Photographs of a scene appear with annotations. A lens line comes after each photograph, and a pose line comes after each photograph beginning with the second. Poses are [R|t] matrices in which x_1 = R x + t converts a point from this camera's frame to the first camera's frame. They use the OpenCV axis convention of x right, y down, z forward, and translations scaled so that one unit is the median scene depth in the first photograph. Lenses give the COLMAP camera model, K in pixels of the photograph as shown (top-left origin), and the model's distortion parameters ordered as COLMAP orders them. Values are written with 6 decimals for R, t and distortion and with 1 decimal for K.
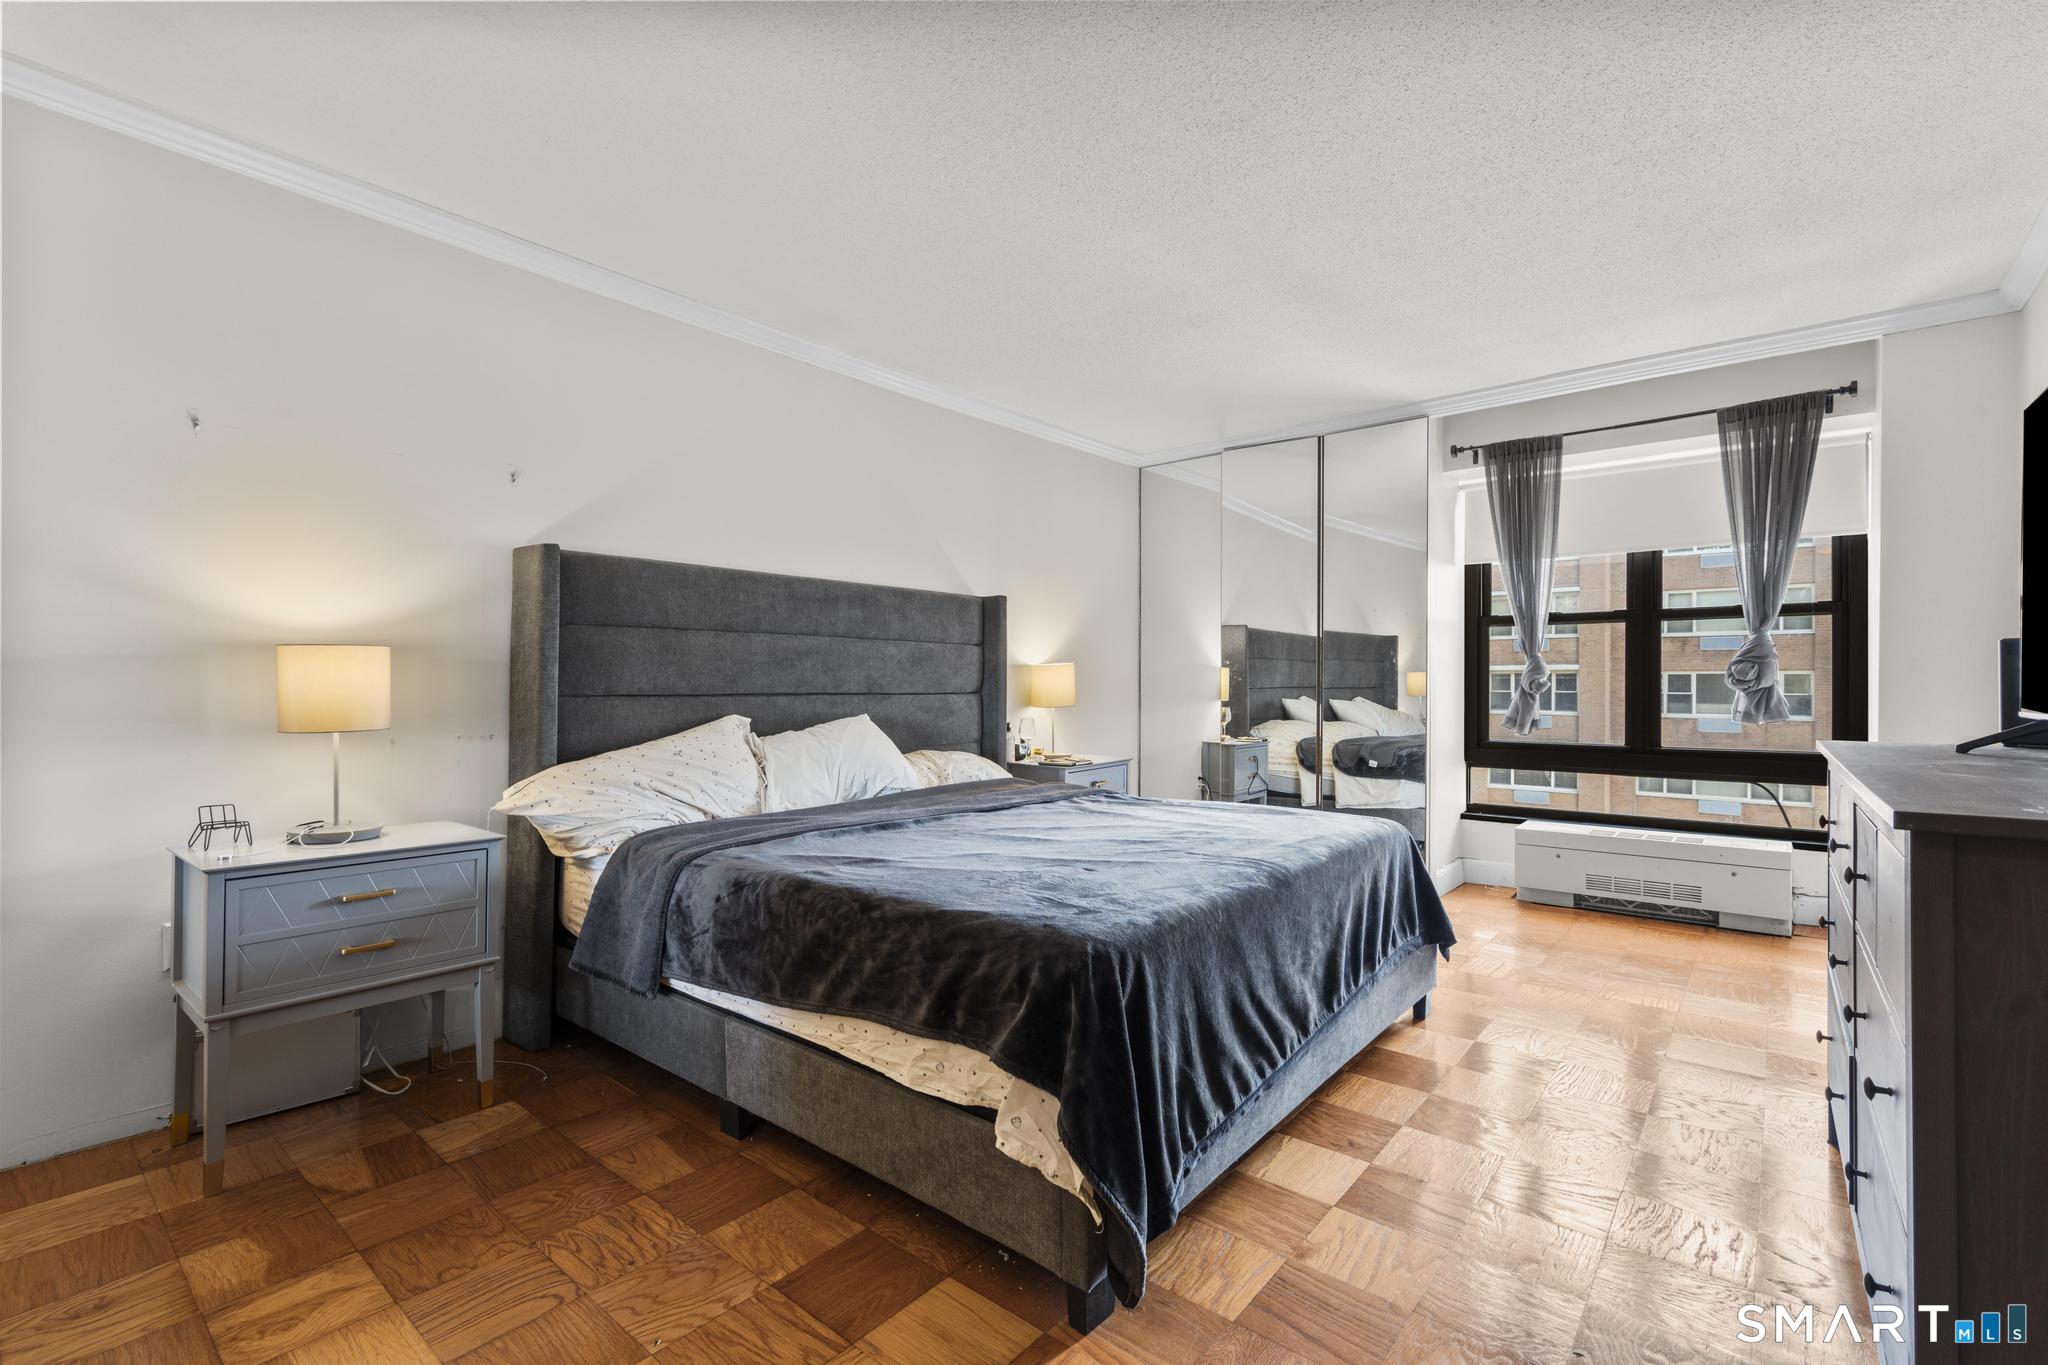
lens RADIAL K [[919.4, 0, 1023.0], [0, 919.4, 676.3], [0, 0, 1]] dist [-0.007504, 0.003316]
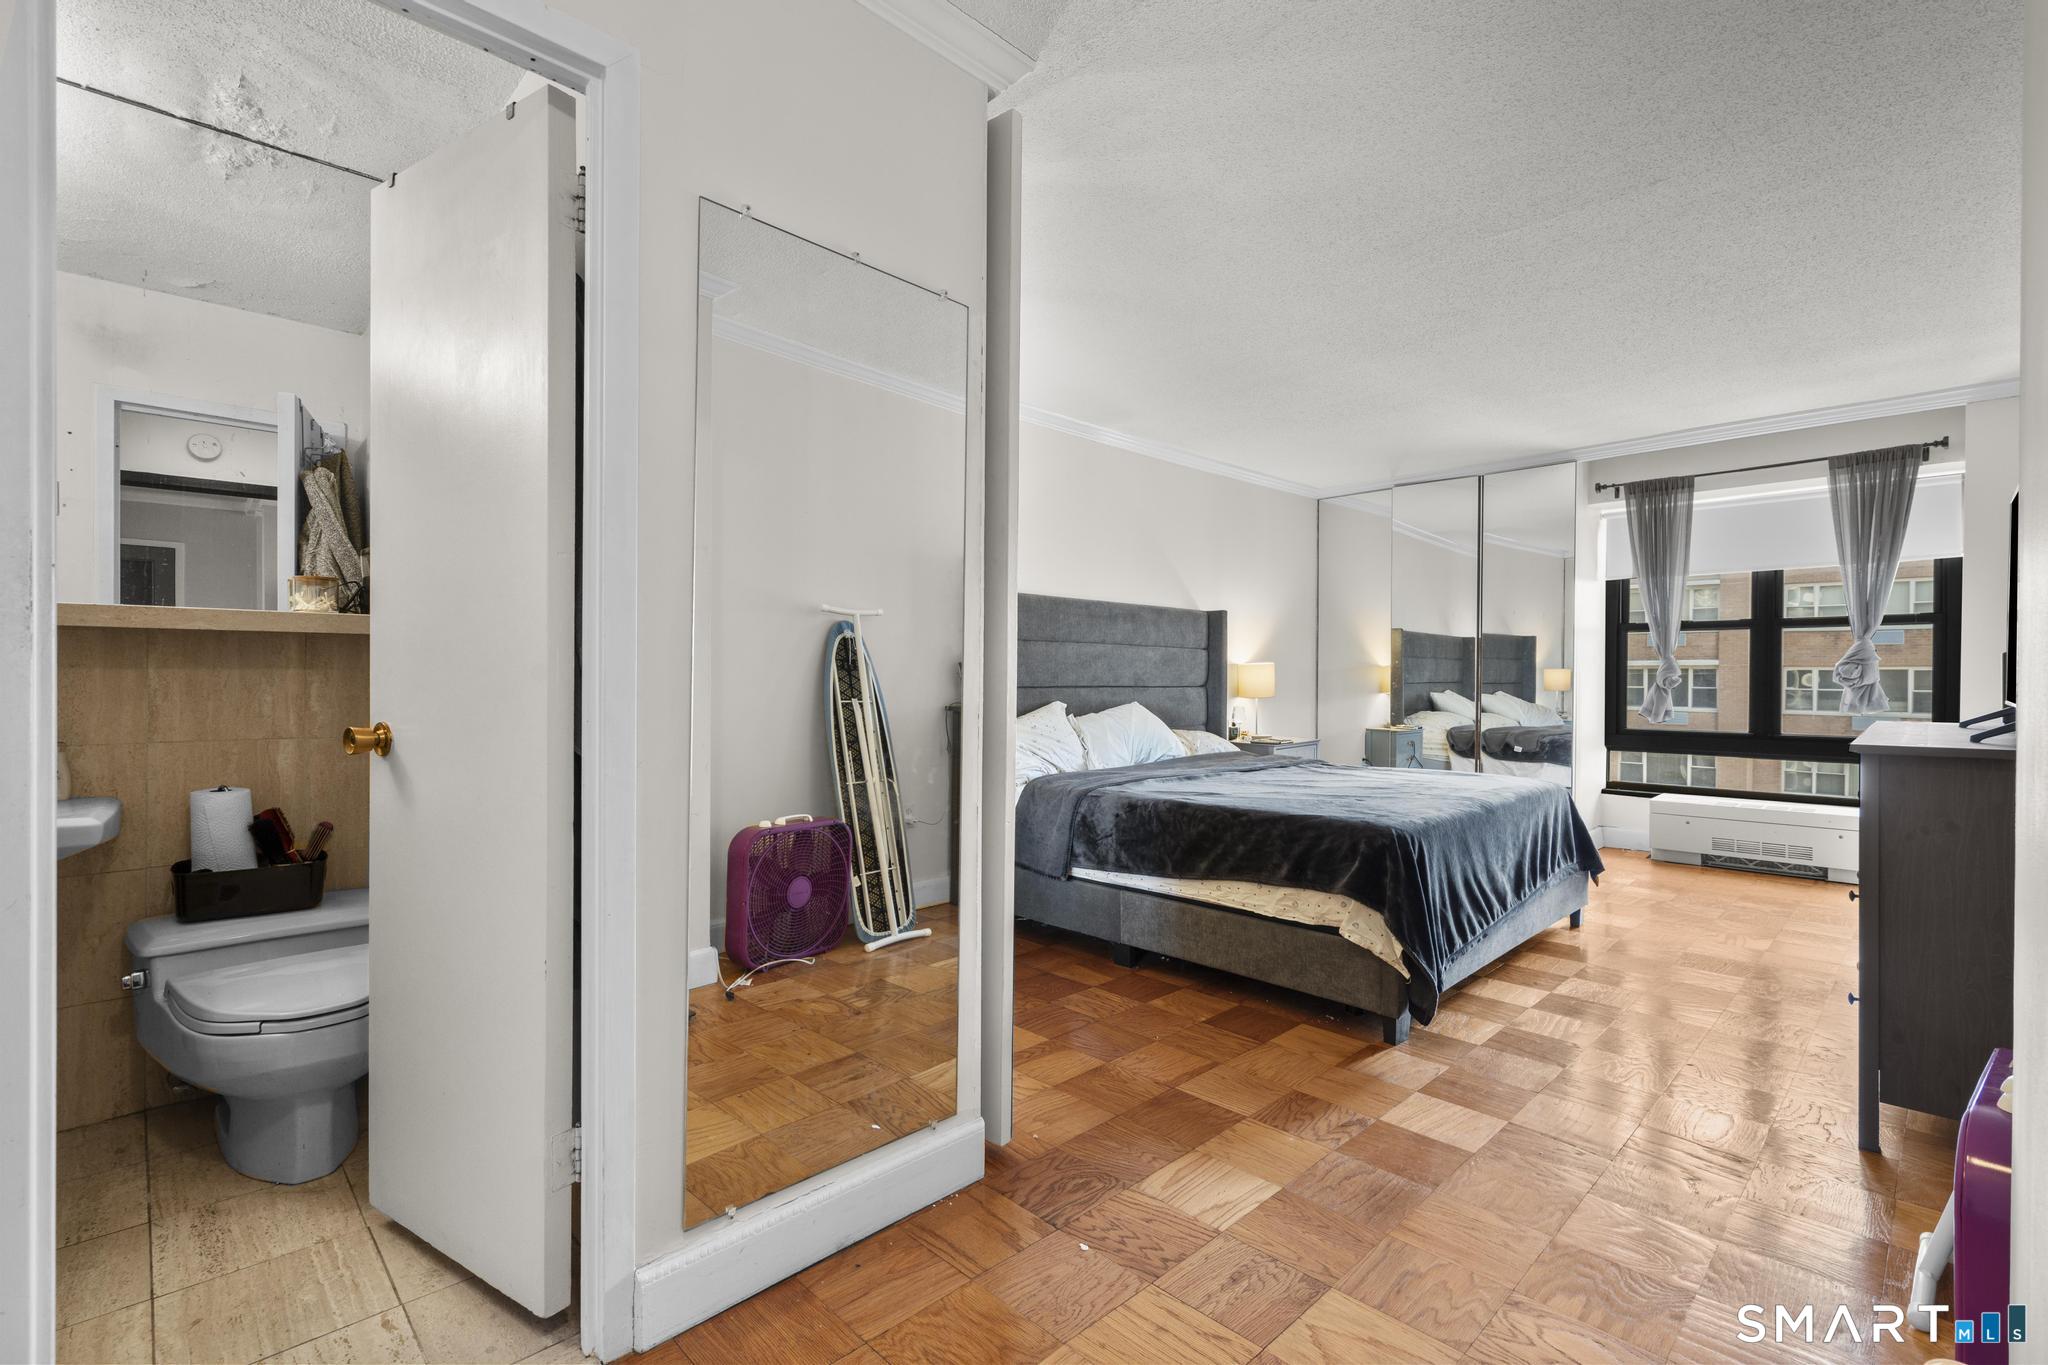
lens RADIAL K [[919.4, 0, 1022.5], [0, 919.4, 678.0], [0, 0, 1]] dist [-0.007504, 0.003316]
pose [[0.994353, 0.002462, -0.106095, -0.192563], [-0.001508, 0.999958, 0.009070, -0.005496], [0.106113, -0.008859, 0.994315, -0.350846]]
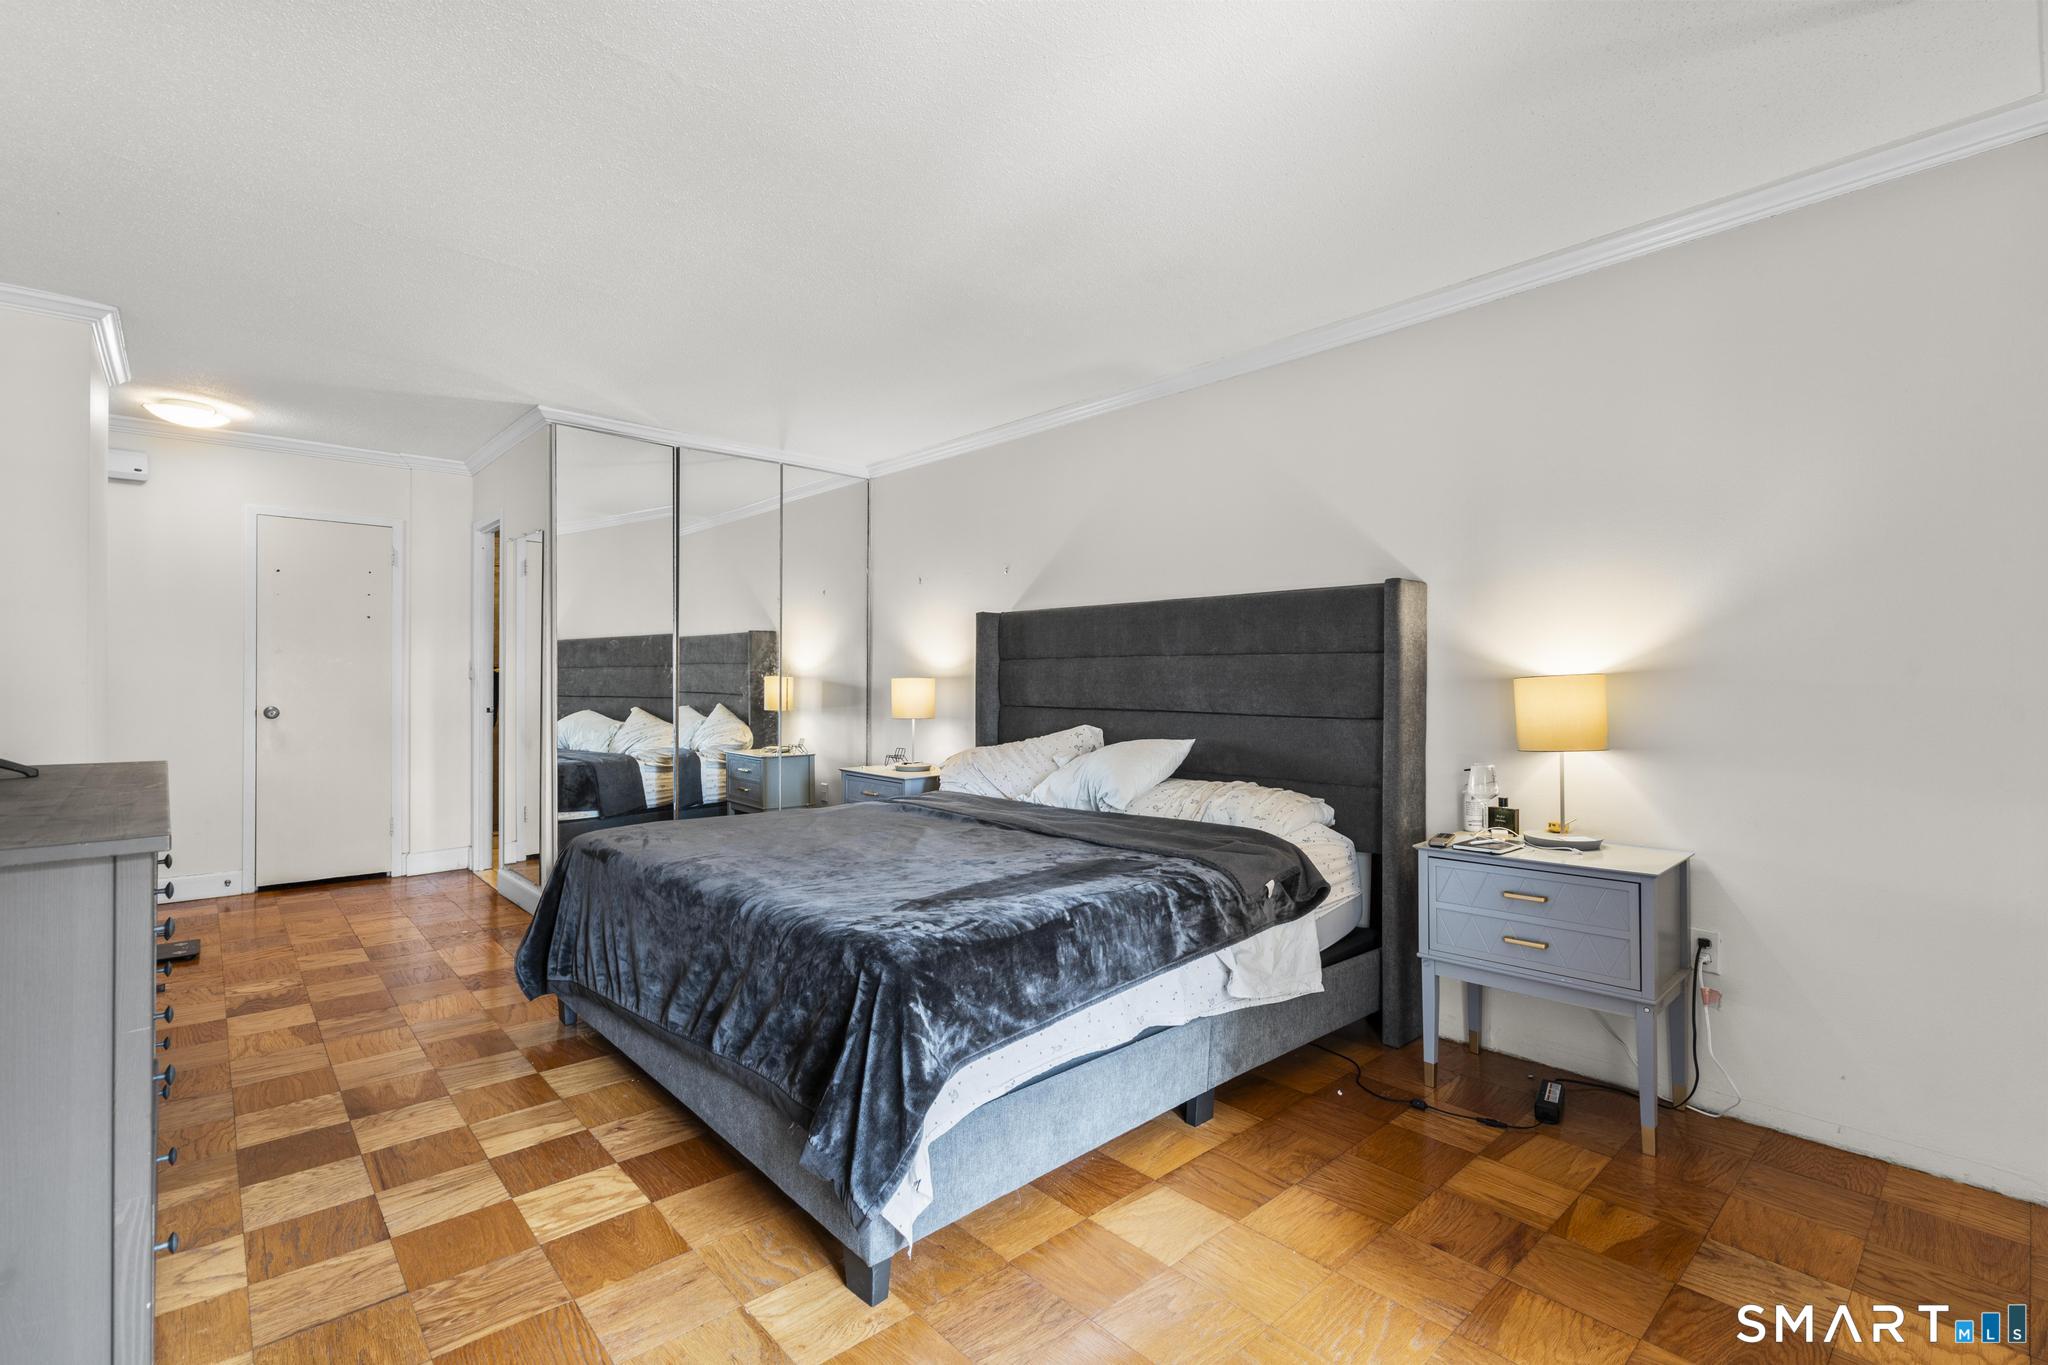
lens RADIAL K [[919.4, 0, 1022.4], [0, 919.4, 684.0], [0, 0, 1]] dist [-0.007504, 0.003316]
pose [[-0.146678, -0.009931, -0.989134, 0.806983], [-0.000917, 0.999951, -0.009904, -0.001324], [0.989184, -0.000546, -0.146680, 0.963711]]
